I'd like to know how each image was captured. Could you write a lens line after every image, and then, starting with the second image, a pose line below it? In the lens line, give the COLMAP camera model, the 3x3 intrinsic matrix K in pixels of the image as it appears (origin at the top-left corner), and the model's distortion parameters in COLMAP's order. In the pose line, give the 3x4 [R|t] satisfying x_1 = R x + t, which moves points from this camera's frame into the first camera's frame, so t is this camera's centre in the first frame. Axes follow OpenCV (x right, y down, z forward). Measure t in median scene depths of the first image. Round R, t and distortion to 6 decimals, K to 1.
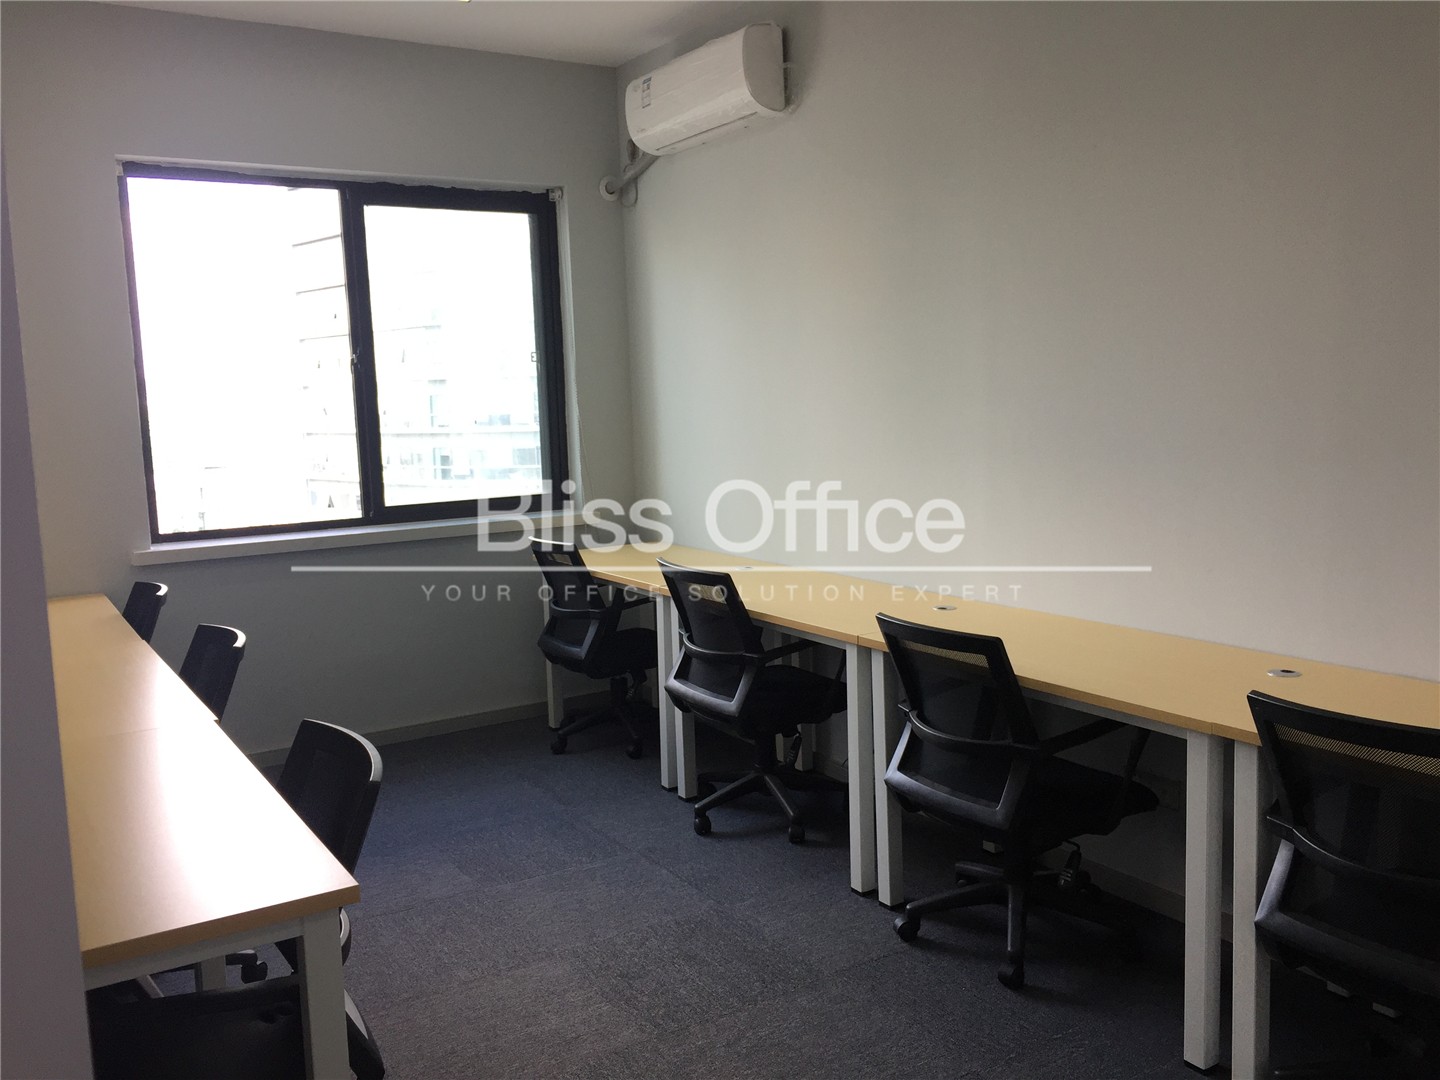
lens RADIAL K [[1220.3, 0, 722.1], [0, 1220.3, 538.8], [0, 0, 1]] dist [0.040682, -0.004937]
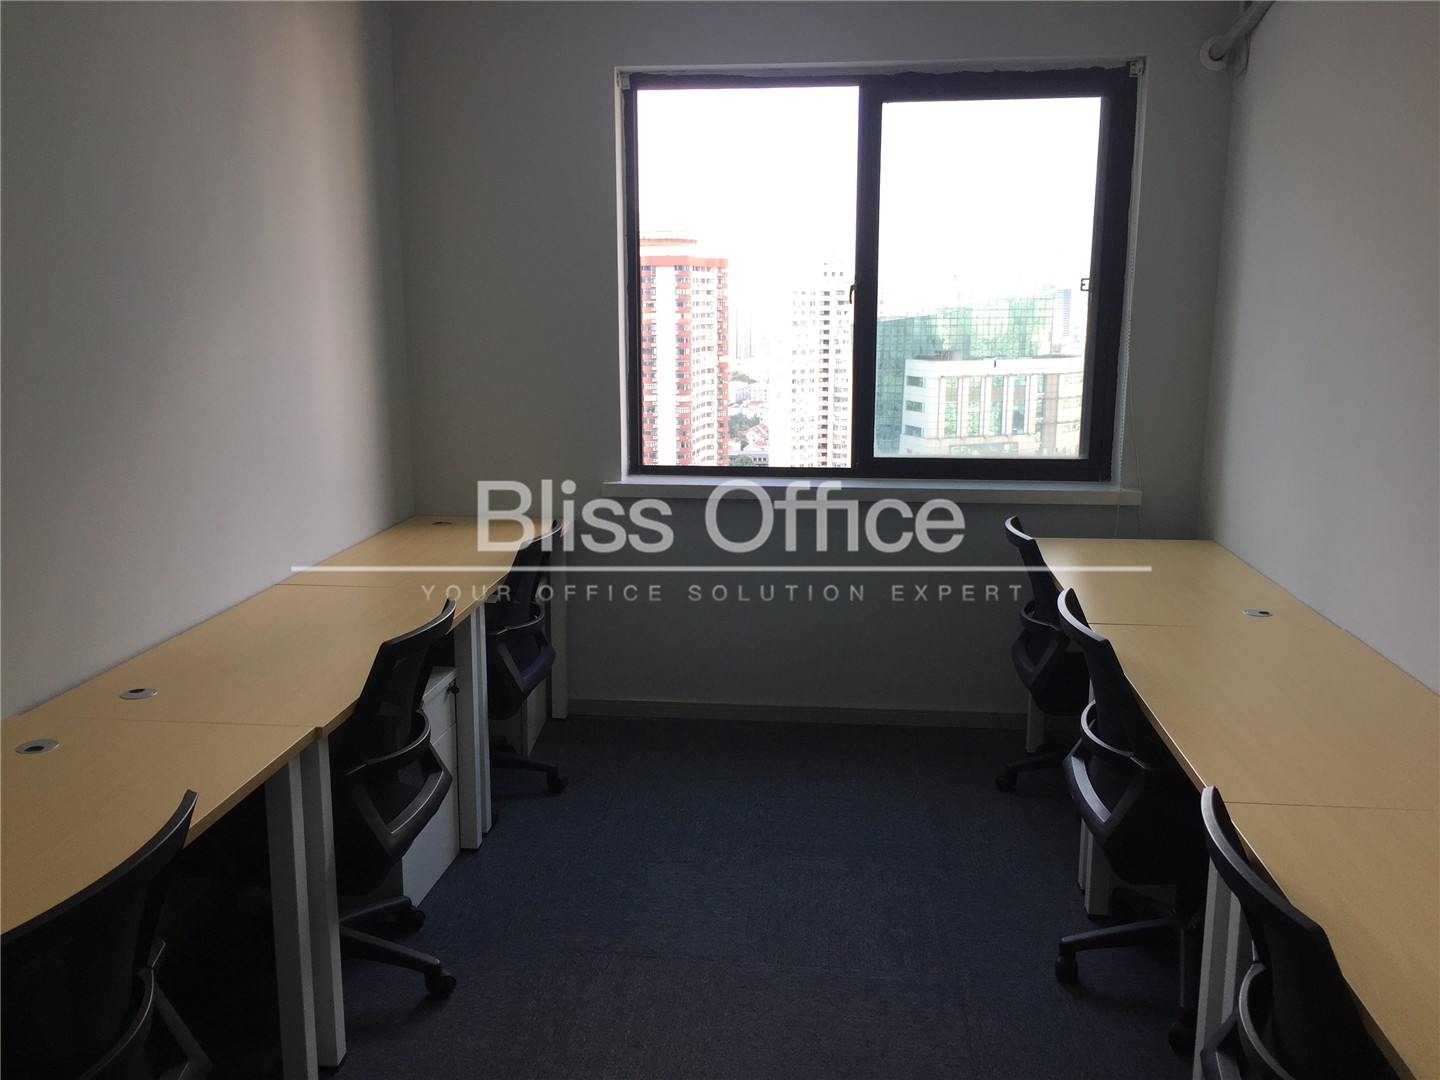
lens RADIAL K [[1220.3, 0, 721.5], [0, 1220.3, 539.7], [0, 0, 1]] dist [0.040682, -0.004937]
pose [[0.794880, 0.145887, -0.588968, 0.162384], [-0.099001, 0.988841, 0.111322, -0.055759], [0.598636, -0.030179, 0.800453, 0.243789]]
